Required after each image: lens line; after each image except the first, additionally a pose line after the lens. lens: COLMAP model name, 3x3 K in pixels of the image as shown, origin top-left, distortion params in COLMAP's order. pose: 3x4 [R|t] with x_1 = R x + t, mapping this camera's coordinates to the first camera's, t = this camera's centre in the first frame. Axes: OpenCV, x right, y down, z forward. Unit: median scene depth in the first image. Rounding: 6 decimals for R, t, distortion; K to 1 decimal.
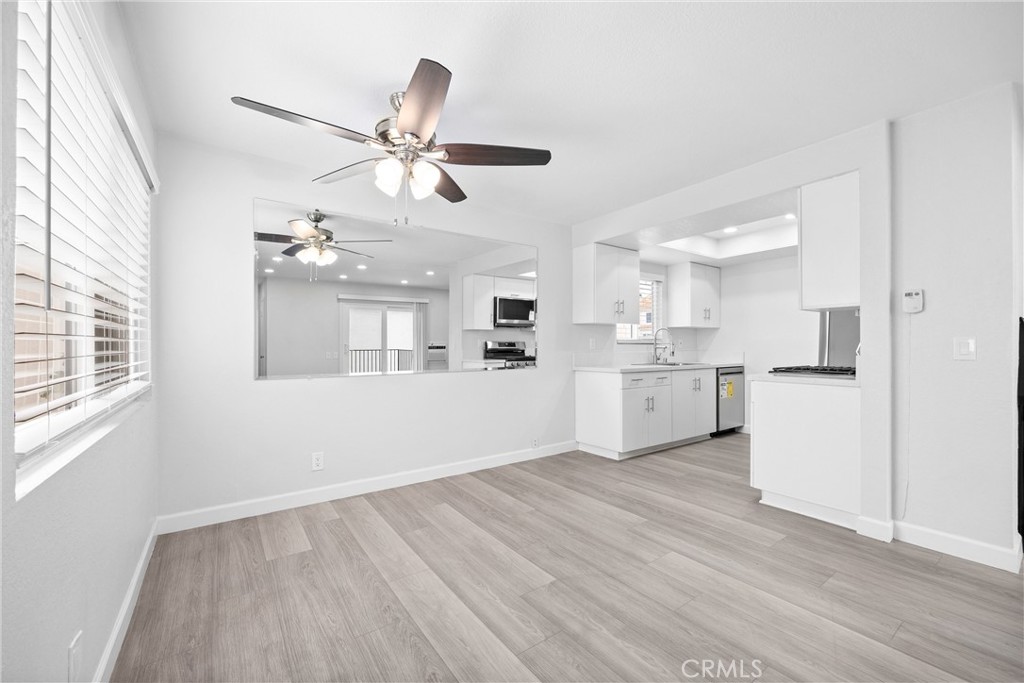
lens RADIAL K [[415.9, 0, 514.5], [0, 415.9, 342.6], [0, 0, 1]] dist [0.001909, 0.000163]
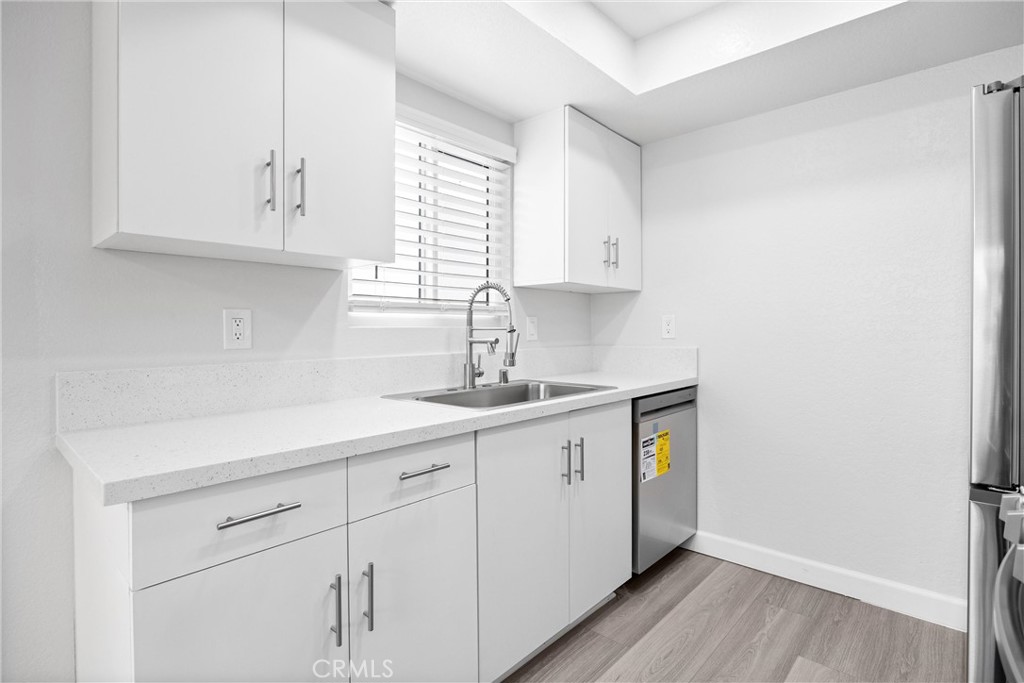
lens RADIAL K [[480.8, 0, 511.7], [0, 480.8, 334.4], [0, 0, 1]] dist [-0.034889, 0.016919]
pose [[0.980104, -0.002360, 0.198469, 0.292840], [-0.001598, 0.999803, 0.019779, -0.000939], [-0.198477, -0.019702, 0.979908, 0.599139]]
